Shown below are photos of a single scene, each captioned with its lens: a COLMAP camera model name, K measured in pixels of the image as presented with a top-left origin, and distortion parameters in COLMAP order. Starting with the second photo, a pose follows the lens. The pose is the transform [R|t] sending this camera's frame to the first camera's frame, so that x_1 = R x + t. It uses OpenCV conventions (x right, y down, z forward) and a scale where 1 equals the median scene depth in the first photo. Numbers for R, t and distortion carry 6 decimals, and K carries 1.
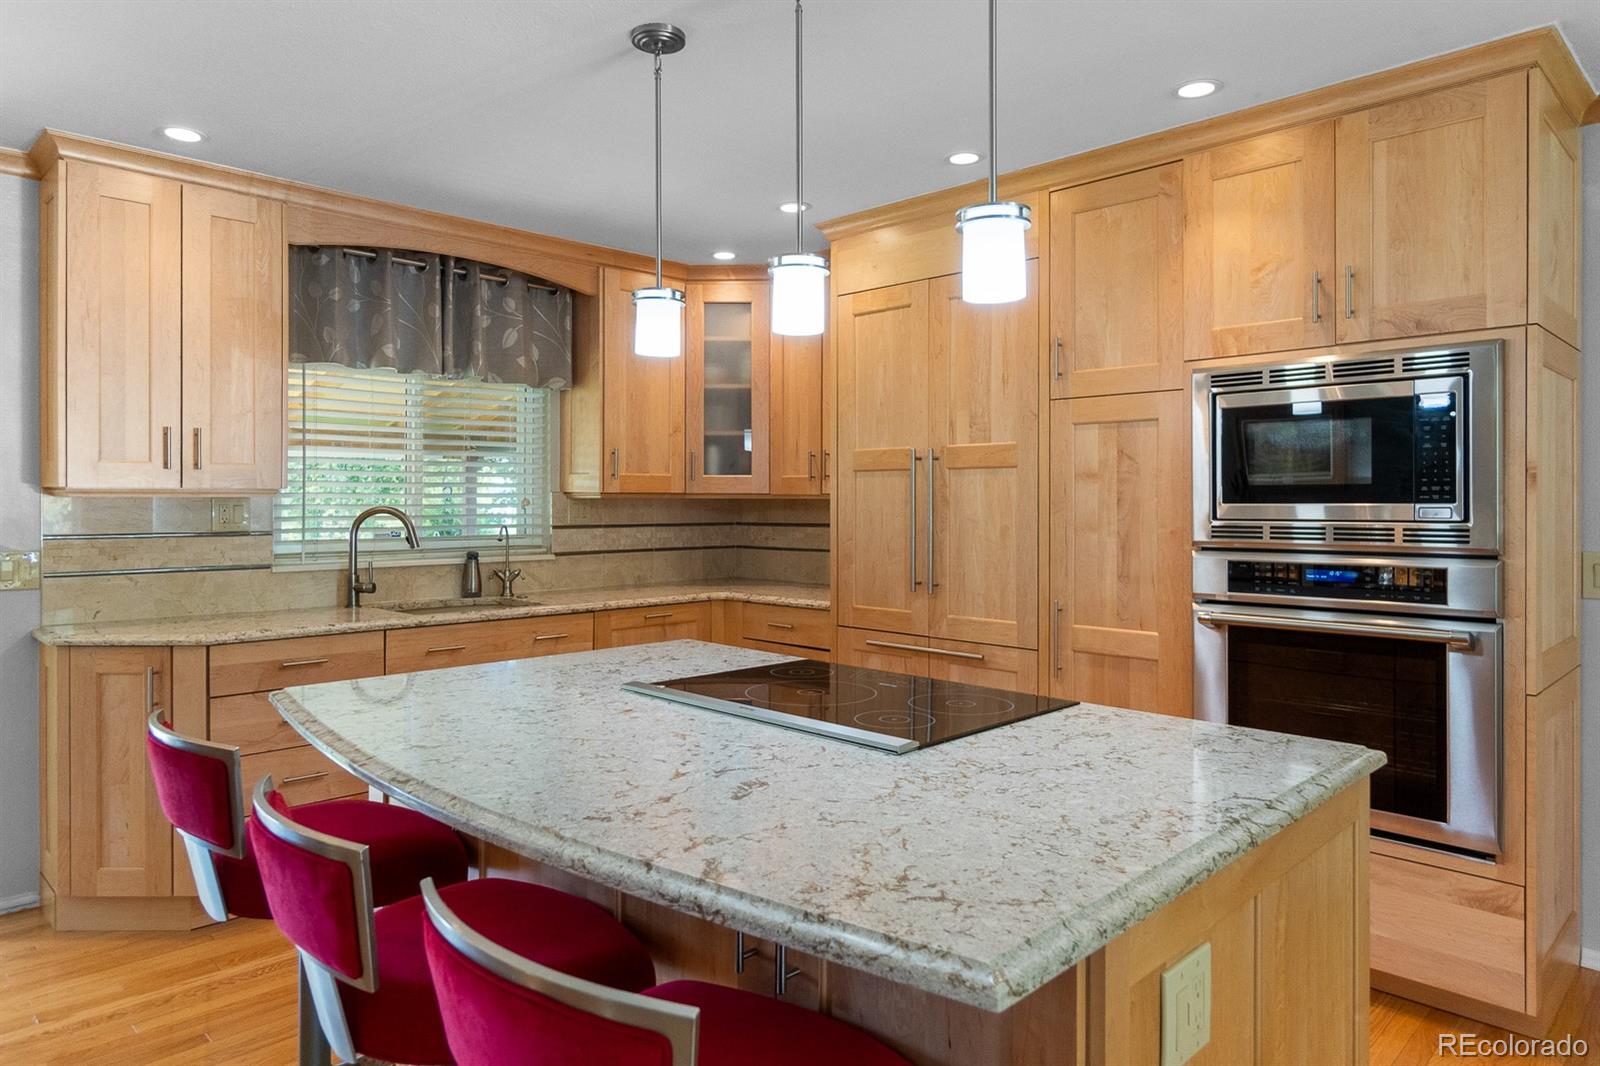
lens RADIAL K [[998.4, 0, 796.8], [0, 998.4, 499.0], [0, 0, 1]] dist [-0.000683, -0.000186]
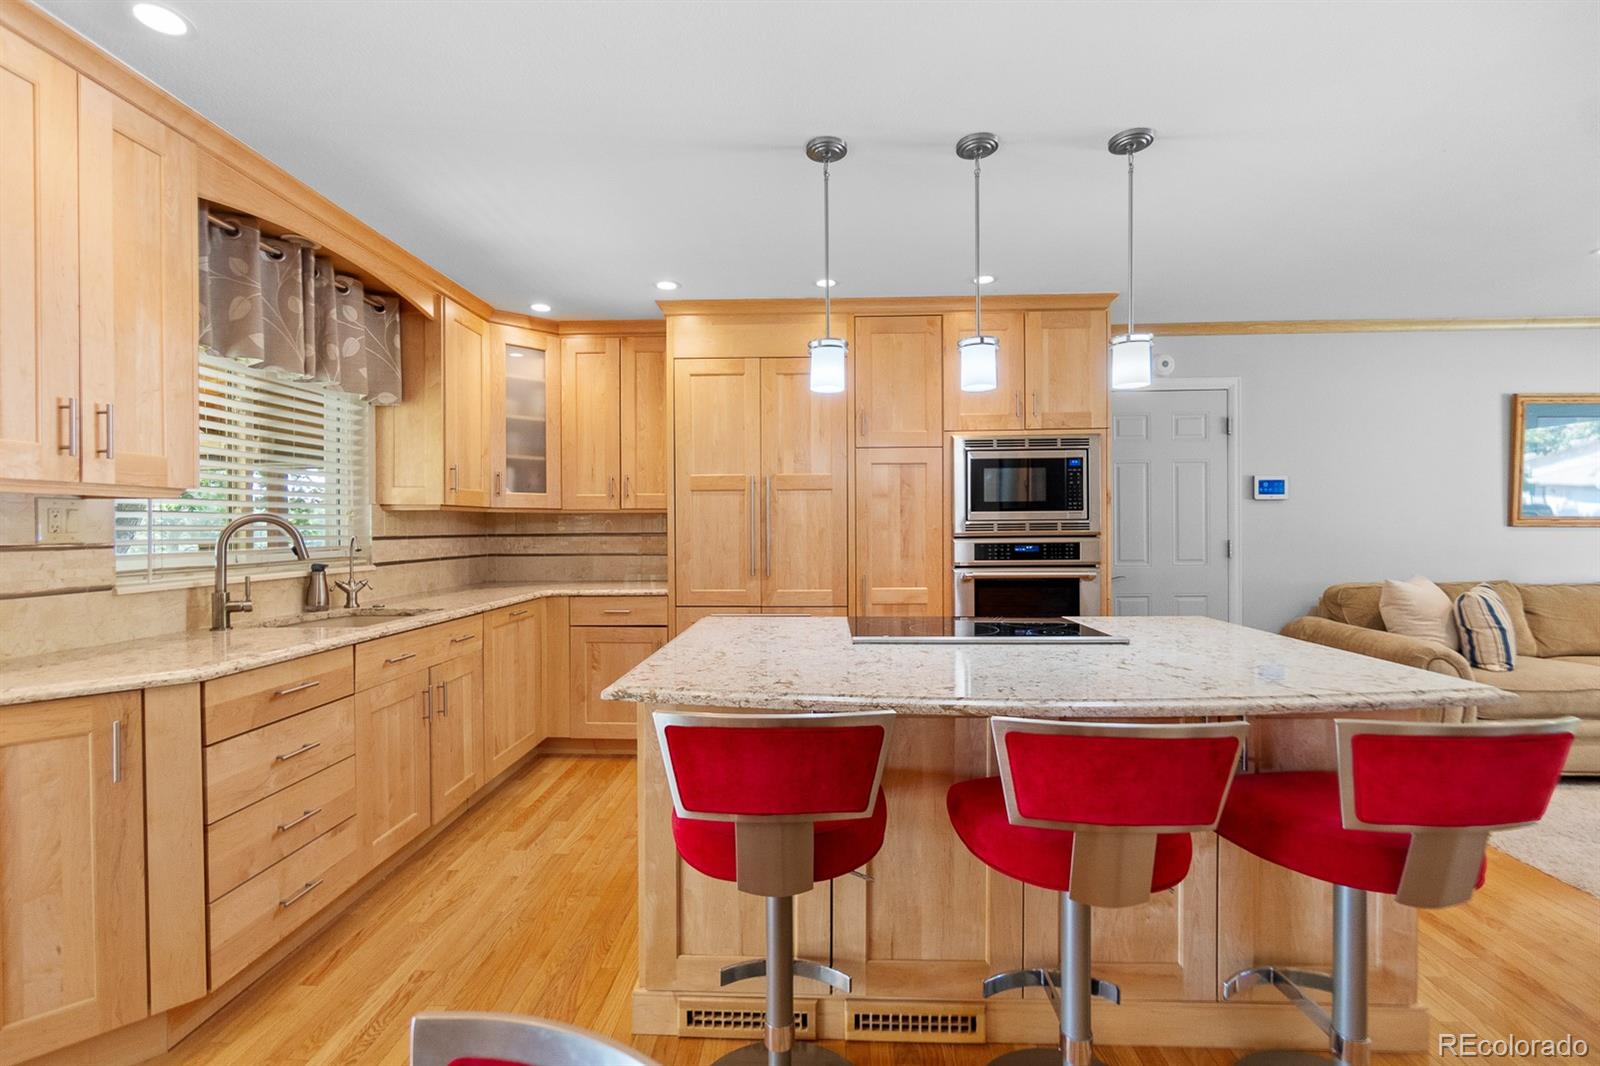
lens RADIAL K [[698.6, 0, 800.4], [0, 698.6, 527.8], [0, 0, 1]] dist [-0.001464, 0.000098]
pose [[0.731531, -0.006484, 0.681777, -0.510257], [0.004945, 0.999979, 0.004205, 0.020535], [-0.681790, 0.000296, 0.731548, 0.222732]]
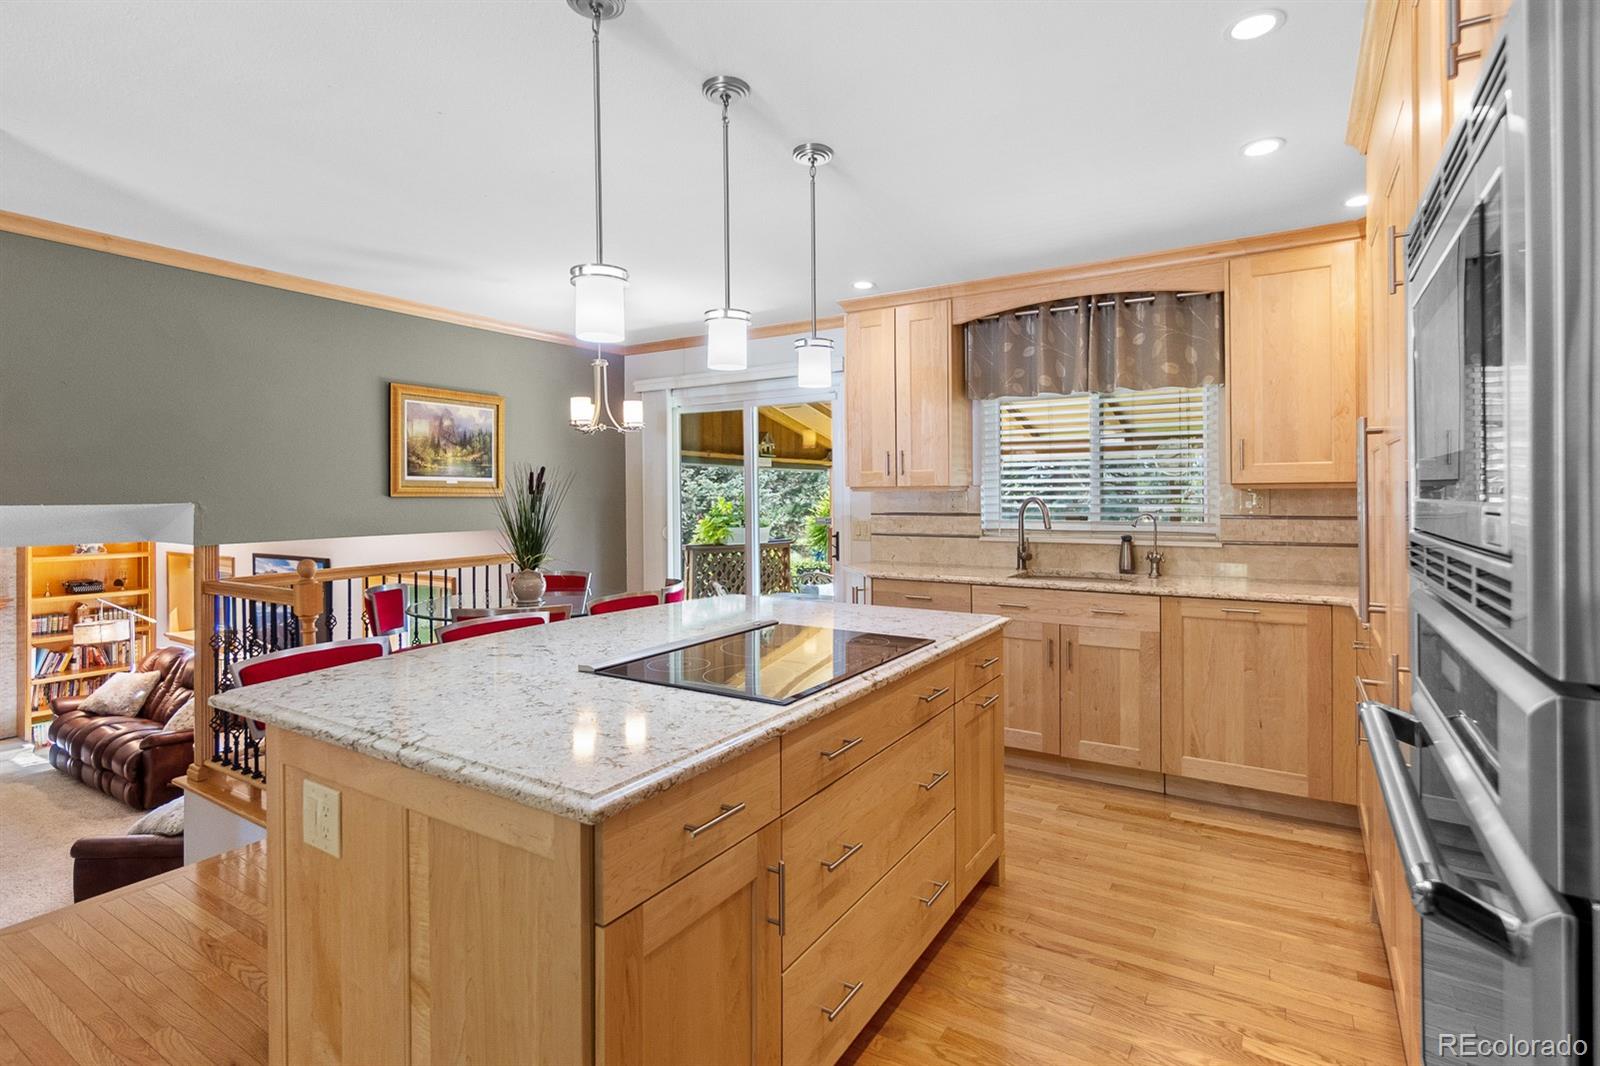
lens RADIAL K [[783.6, 0, 798.2], [0, 783.6, 491.8], [0, 0, 1]] dist [-0.000616, 0.000122]
pose [[0.219931, -0.003433, -0.975509, 0.575843], [0.006863, 0.999975, -0.001972, 0.000162], [0.975491, -0.006262, 0.219949, 0.476723]]
